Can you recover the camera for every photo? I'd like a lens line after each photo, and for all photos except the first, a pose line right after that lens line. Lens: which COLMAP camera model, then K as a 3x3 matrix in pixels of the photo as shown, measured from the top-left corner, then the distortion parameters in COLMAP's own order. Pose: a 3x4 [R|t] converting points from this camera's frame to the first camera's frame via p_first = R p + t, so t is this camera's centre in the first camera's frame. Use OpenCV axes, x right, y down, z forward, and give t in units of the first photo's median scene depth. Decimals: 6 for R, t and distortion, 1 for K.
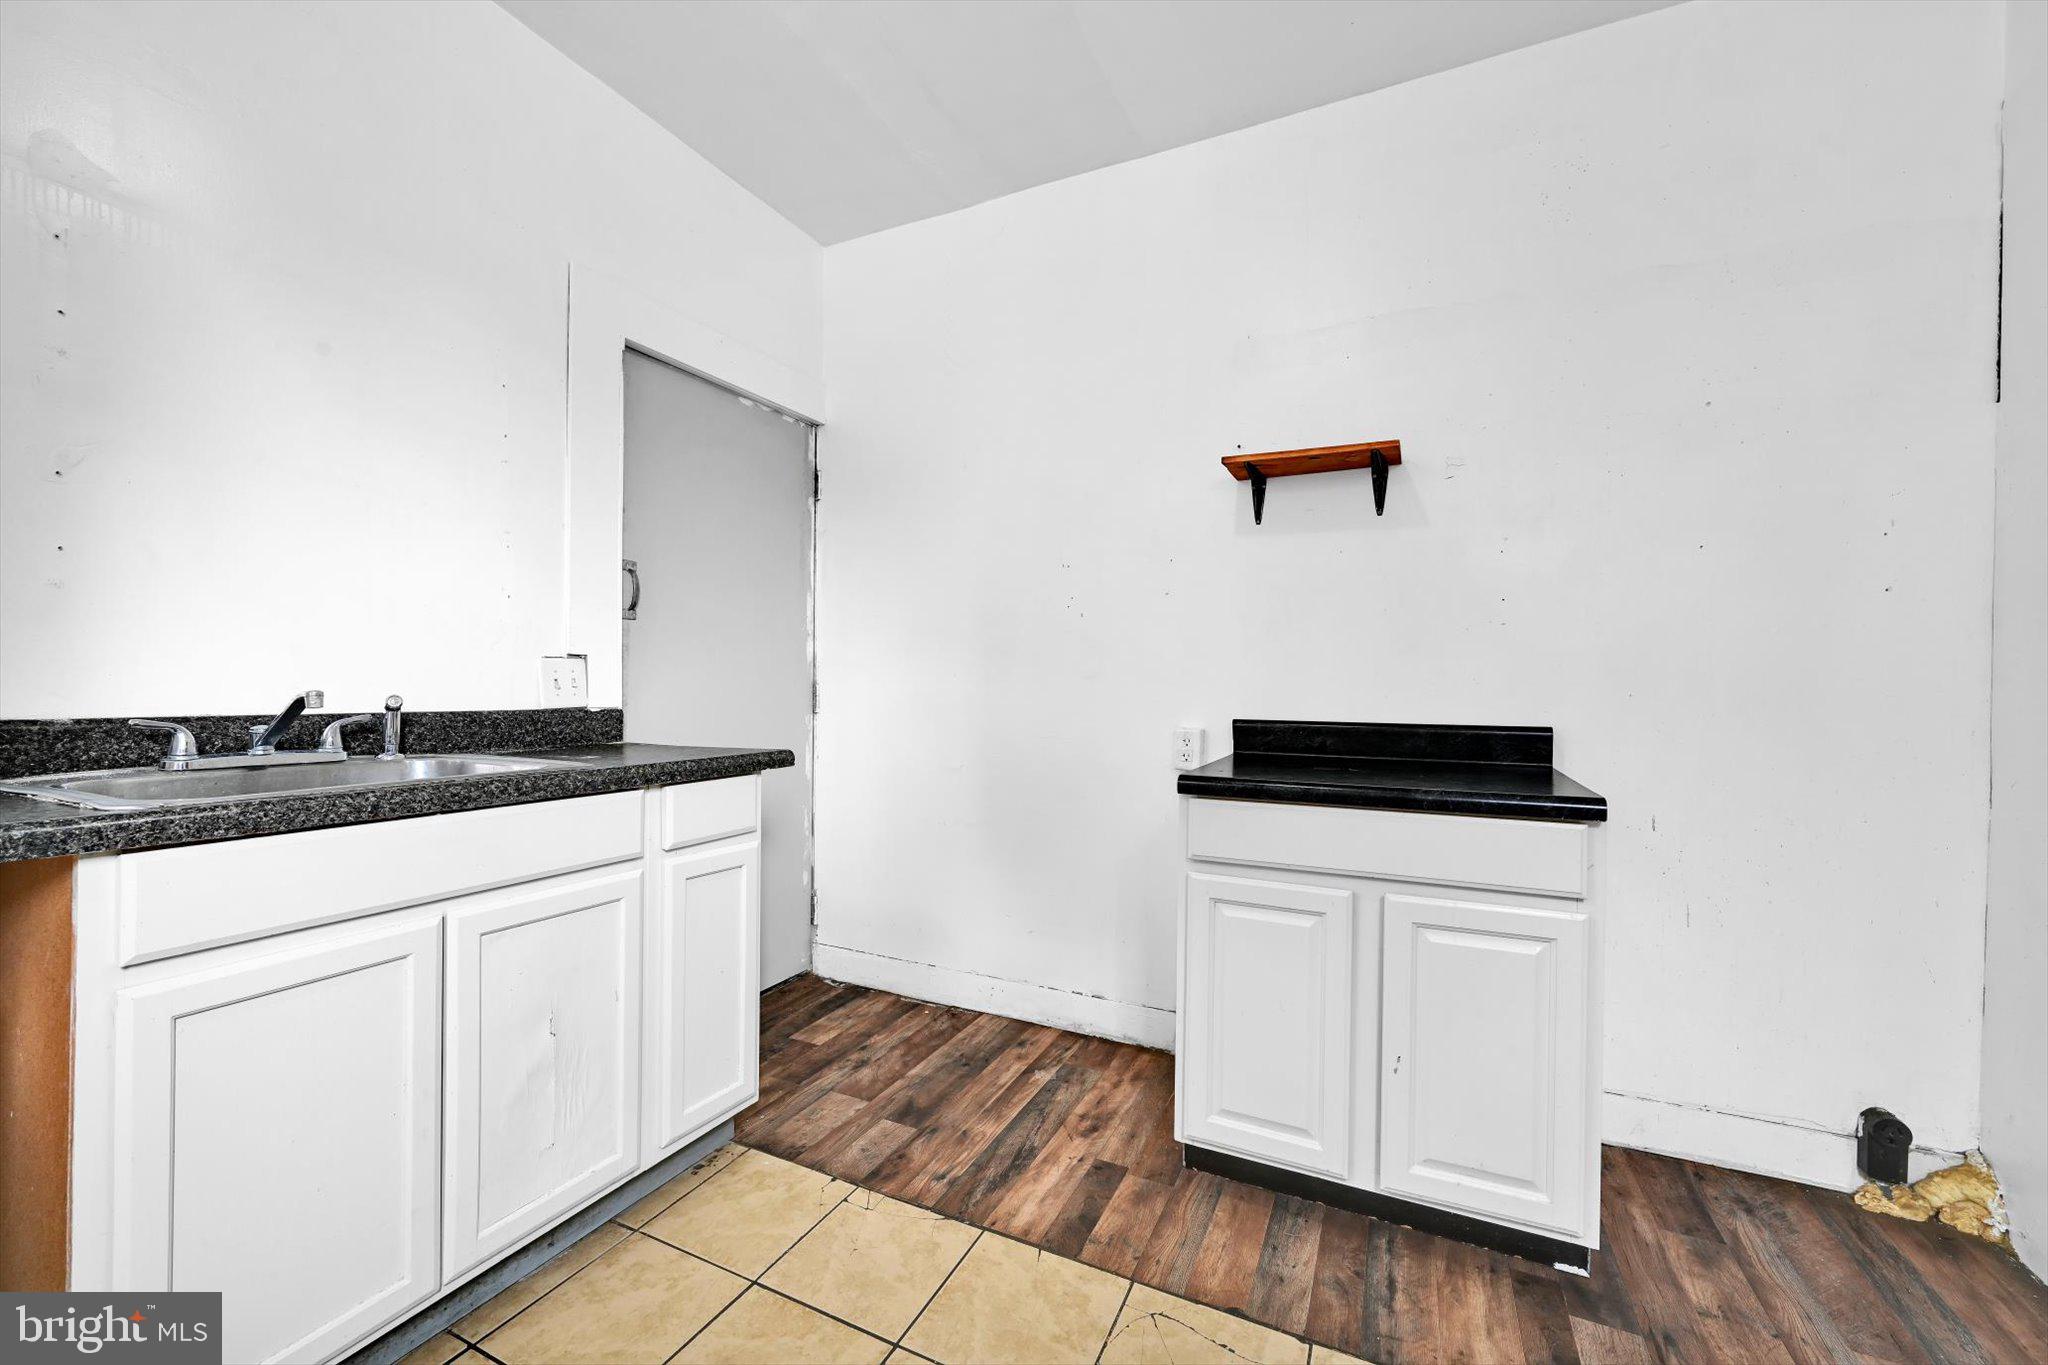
lens RADIAL K [[806.1, 0, 1025.8], [0, 806.1, 688.2], [0, 0, 1]] dist [-0.000681, -0.000214]
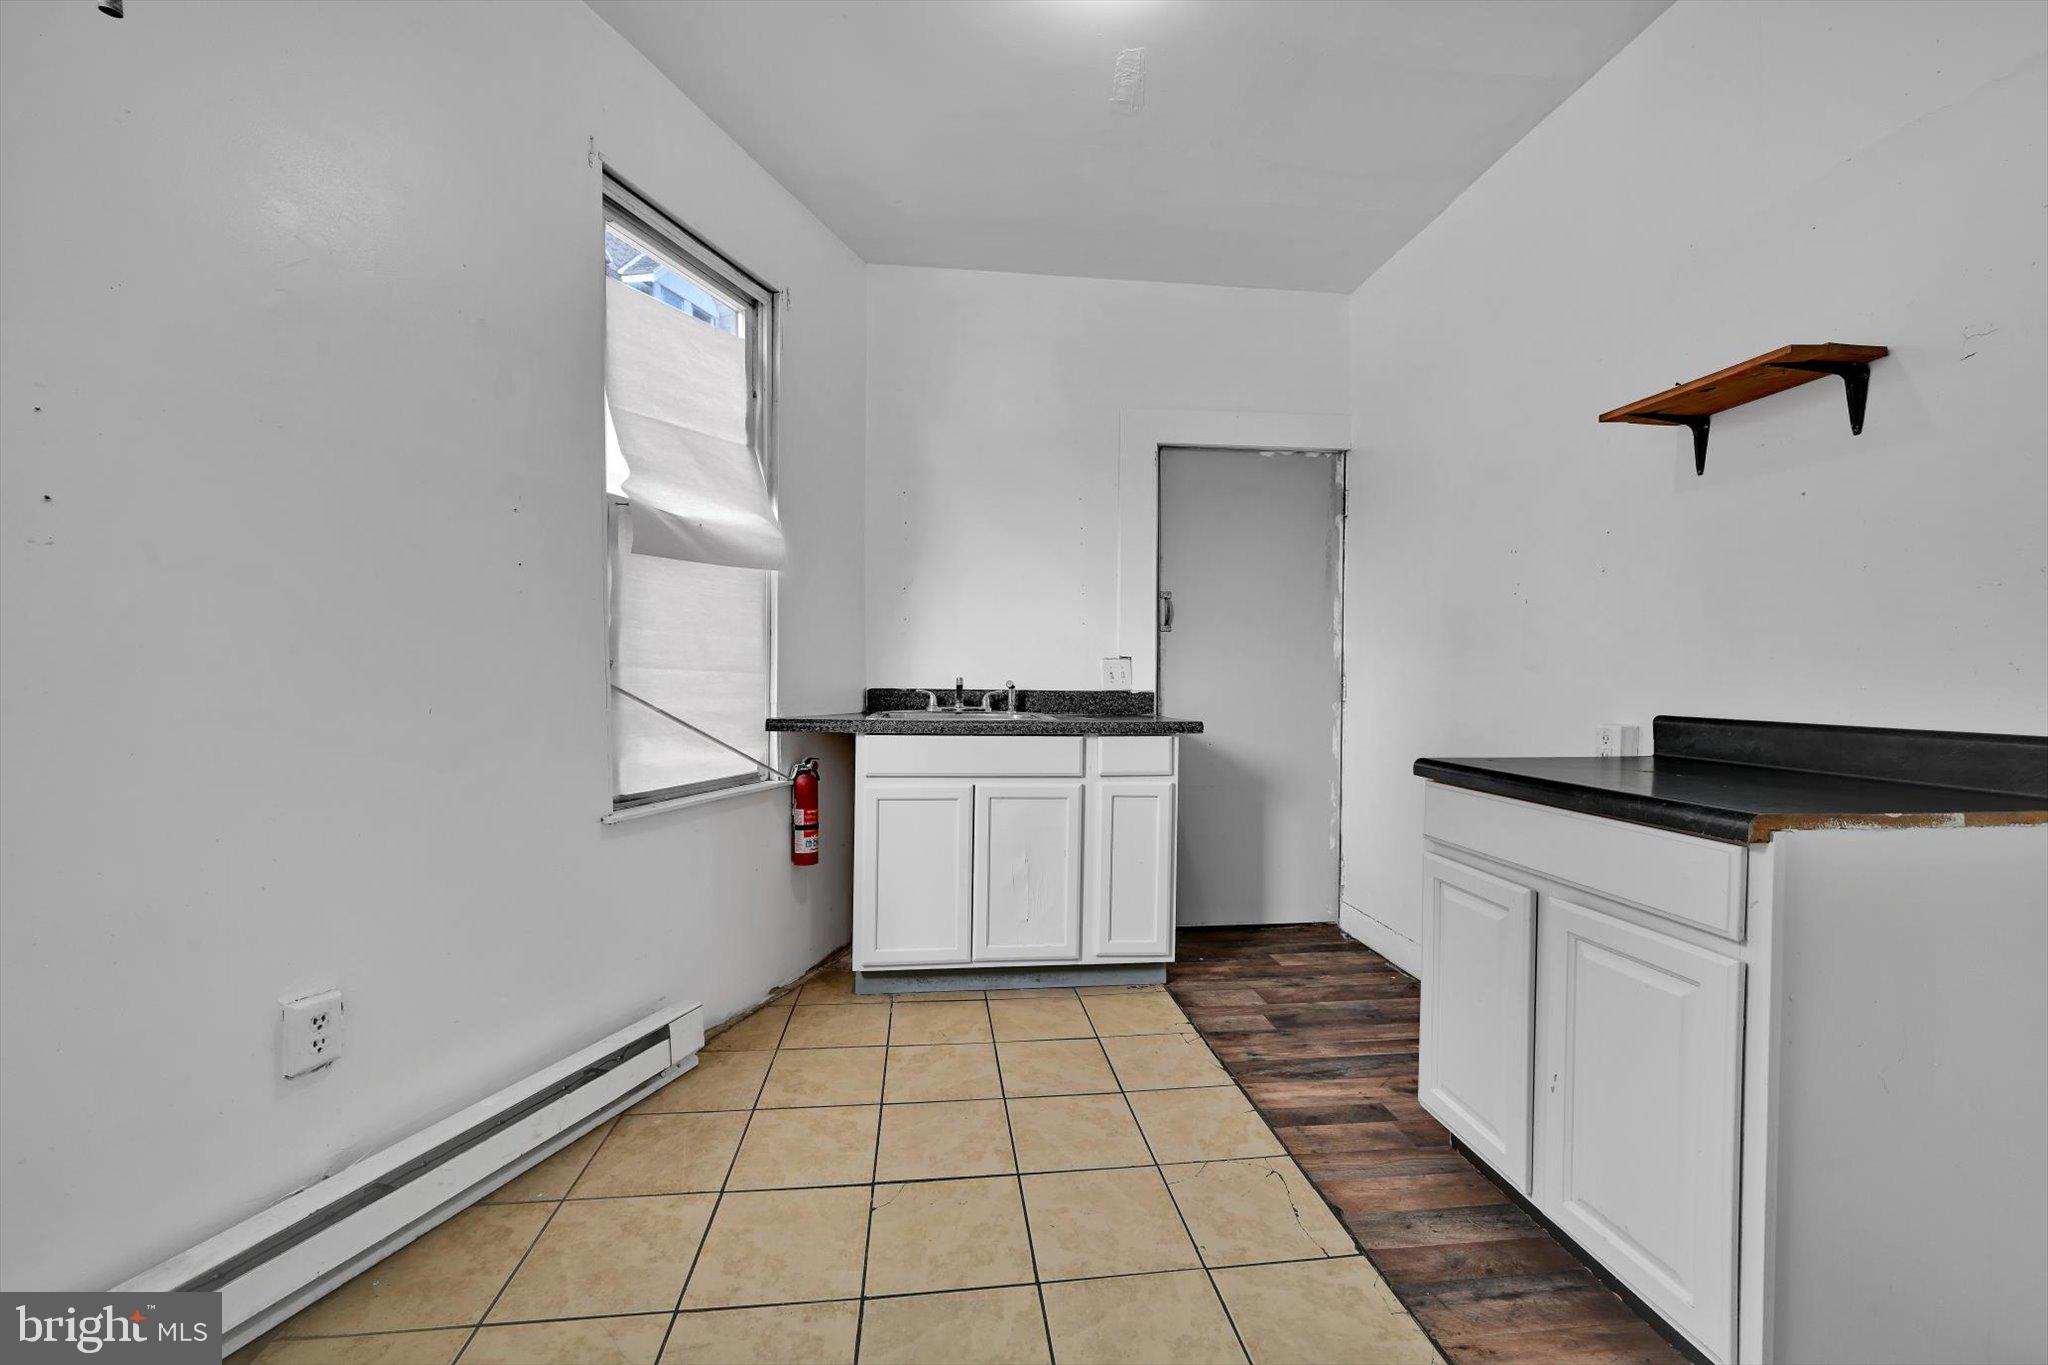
lens RADIAL K [[806.1, 0, 1026.0], [0, 806.1, 693.2], [0, 0, 1]] dist [-0.000681, -0.000214]
pose [[0.535305, 0.014688, -0.844531, 0.704341], [-0.008101, 0.999892, 0.012255, 0.011946], [0.844620, 0.000281, 0.535366, -0.001513]]
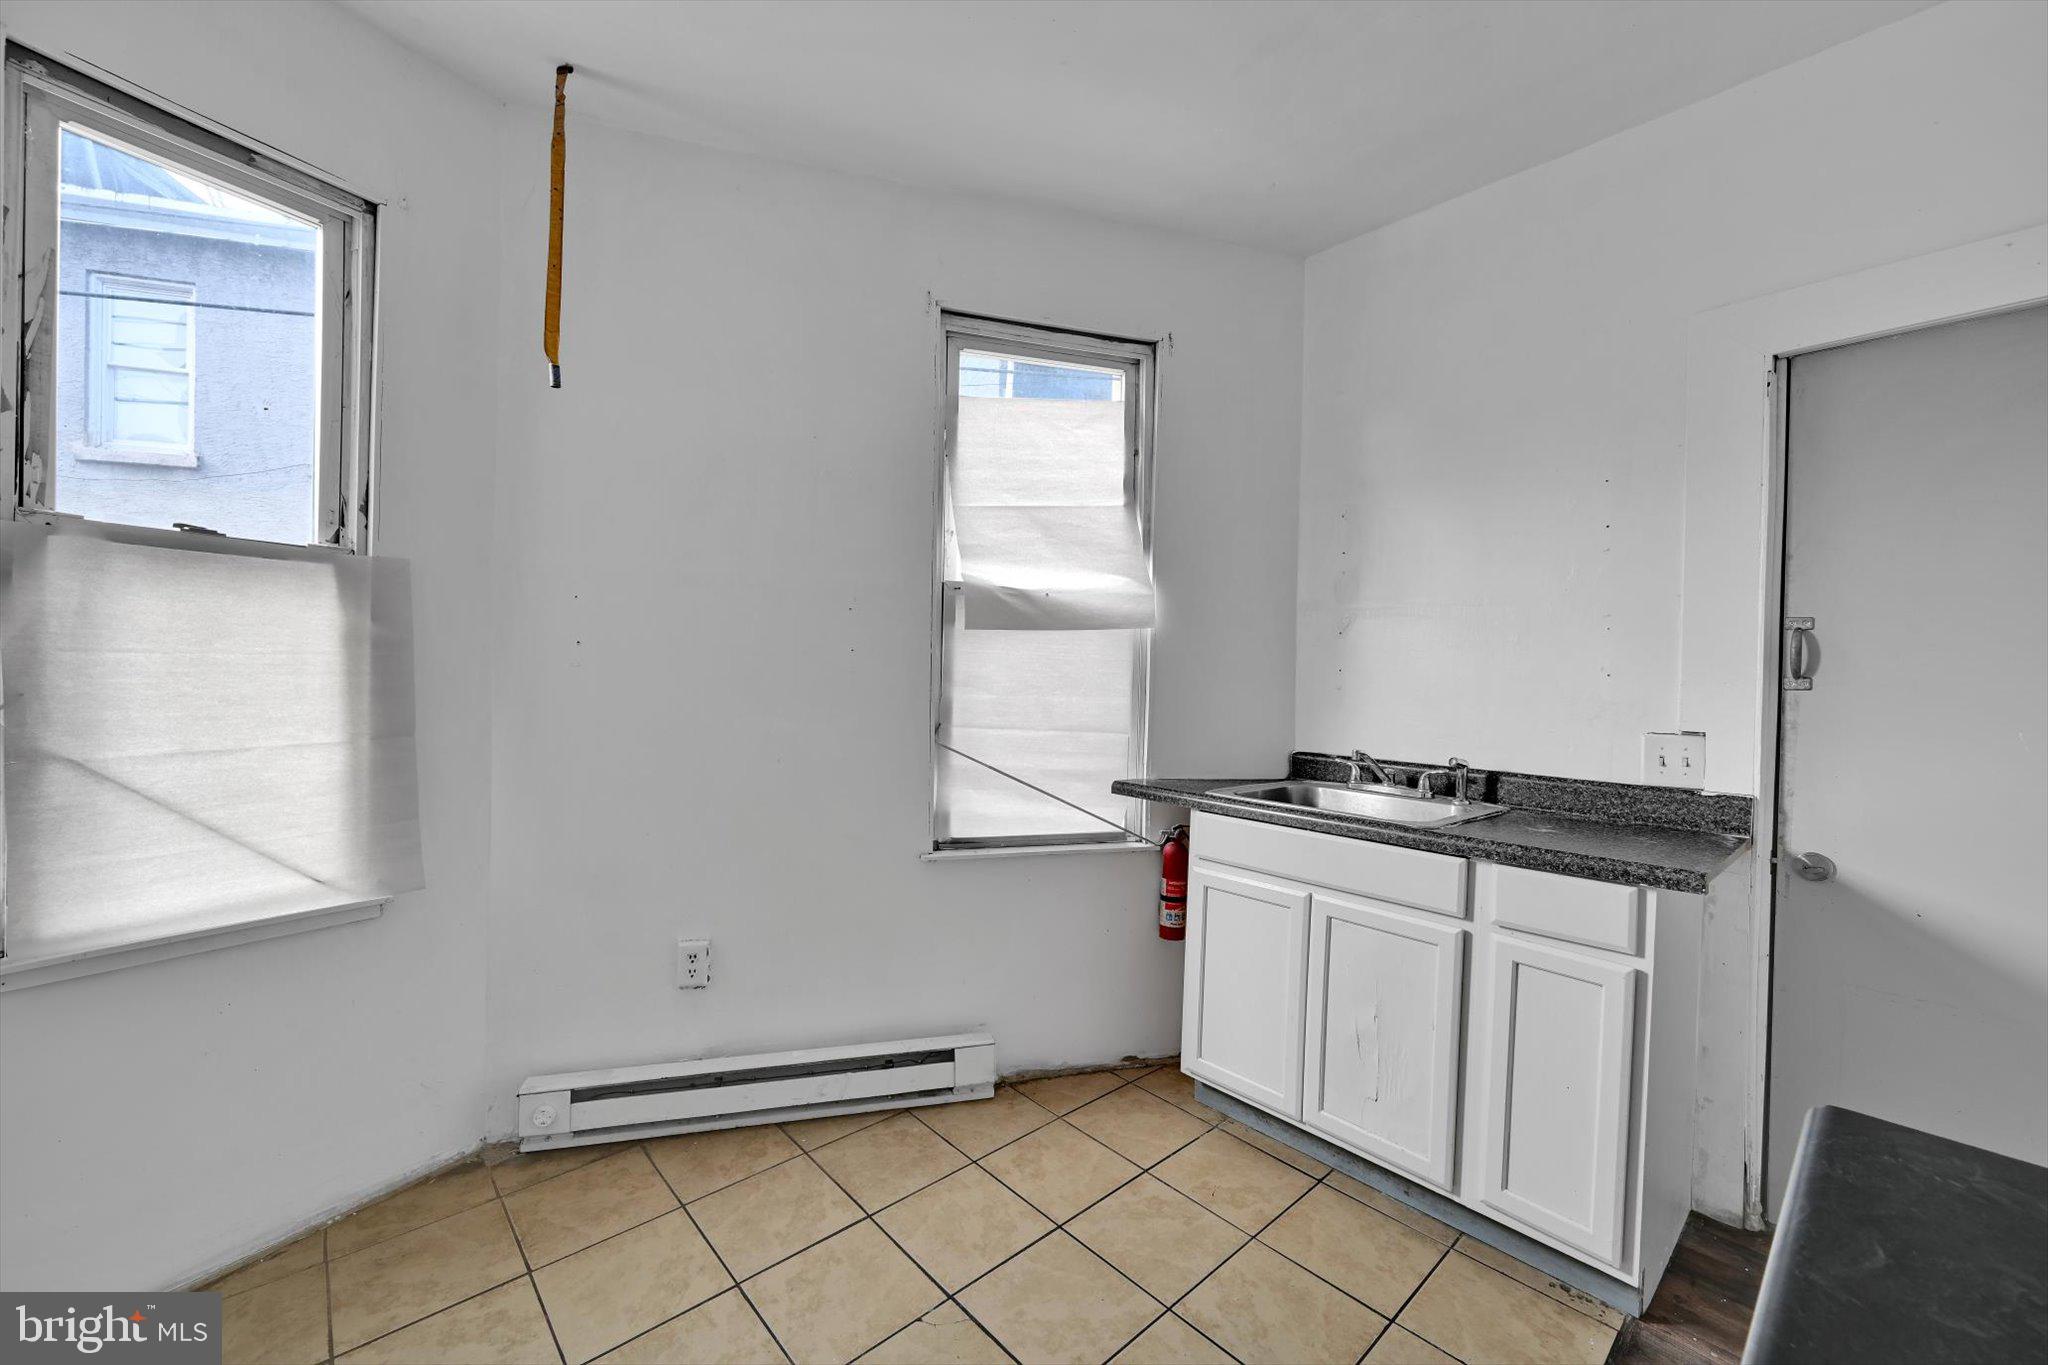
lens RADIAL K [[806.1, 0, 1021.5], [0, 806.1, 690.4], [0, 0, 1]] dist [-0.000681, -0.000214]
pose [[-0.381042, -0.001930, -0.924556, 0.628620], [-0.032226, 0.999418, 0.011195, -0.079012], [0.923996, 0.034060, -0.380882, 0.677158]]
